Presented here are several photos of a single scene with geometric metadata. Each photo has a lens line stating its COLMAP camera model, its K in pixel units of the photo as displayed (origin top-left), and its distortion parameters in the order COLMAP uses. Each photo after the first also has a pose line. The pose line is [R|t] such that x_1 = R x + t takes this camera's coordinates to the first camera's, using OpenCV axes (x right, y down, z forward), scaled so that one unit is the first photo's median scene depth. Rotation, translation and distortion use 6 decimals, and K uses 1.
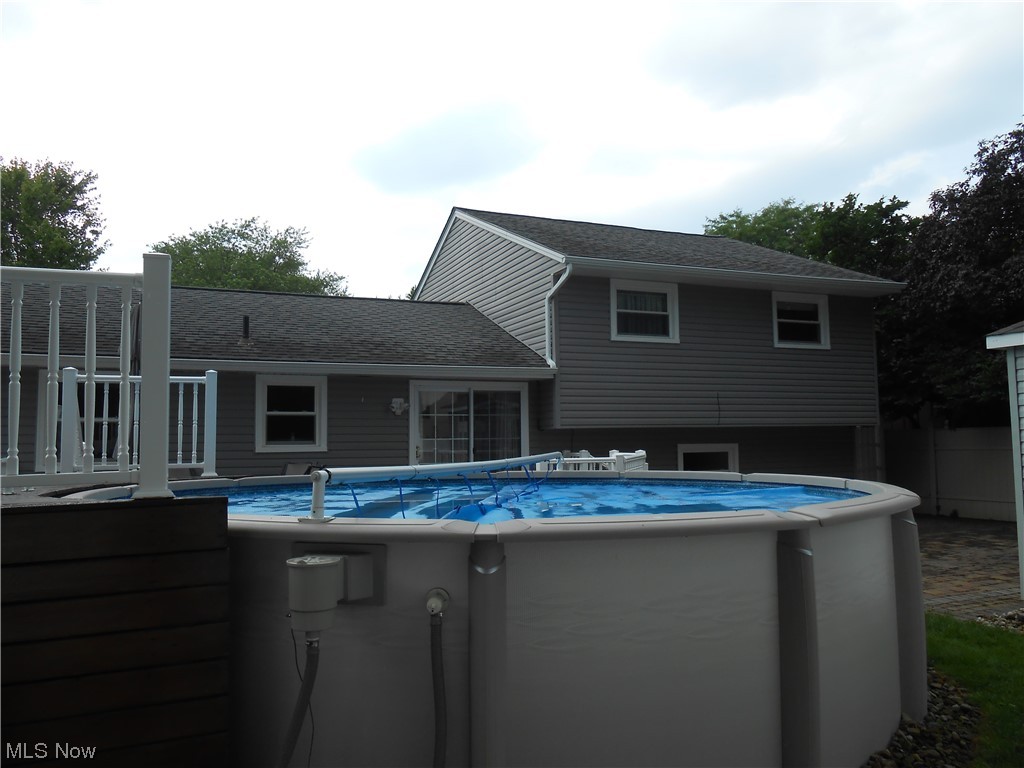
lens RADIAL K [[795.7, 0, 512.0], [0, 795.7, 384.0], [0, 0, 1]] dist [-0.035415, 0.060485]
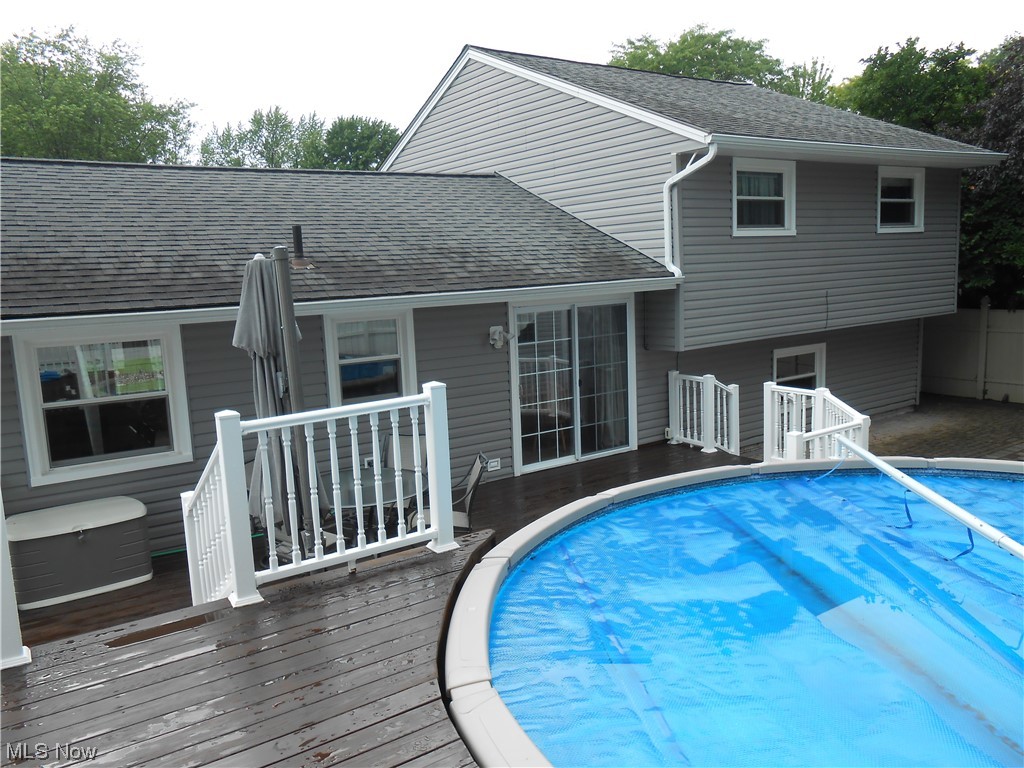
lens RADIAL K [[795.7, 0, 512.0], [0, 795.7, 384.0], [0, 0, 1]] dist [-0.035415, 0.060485]
pose [[0.980605, -0.056240, 0.187754, -0.251373], [0.014750, 0.976406, 0.215436, -0.083995], [-0.195440, -0.208489, 0.958298, 0.233444]]
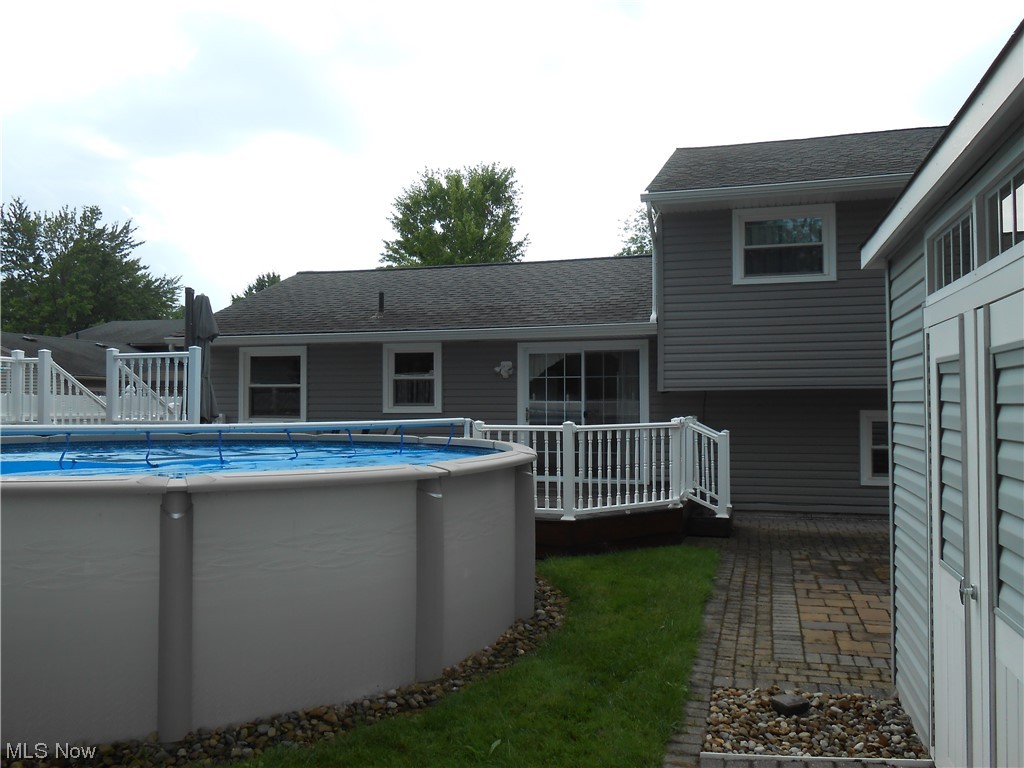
lens RADIAL K [[795.7, 0, 512.0], [0, 795.7, 384.0], [0, 0, 1]] dist [-0.035415, 0.060485]
pose [[0.765765, -0.003942, -0.643108, 0.471366], [0.038218, 0.998493, 0.039386, 0.006649], [0.641983, -0.054739, 0.764762, 0.211064]]
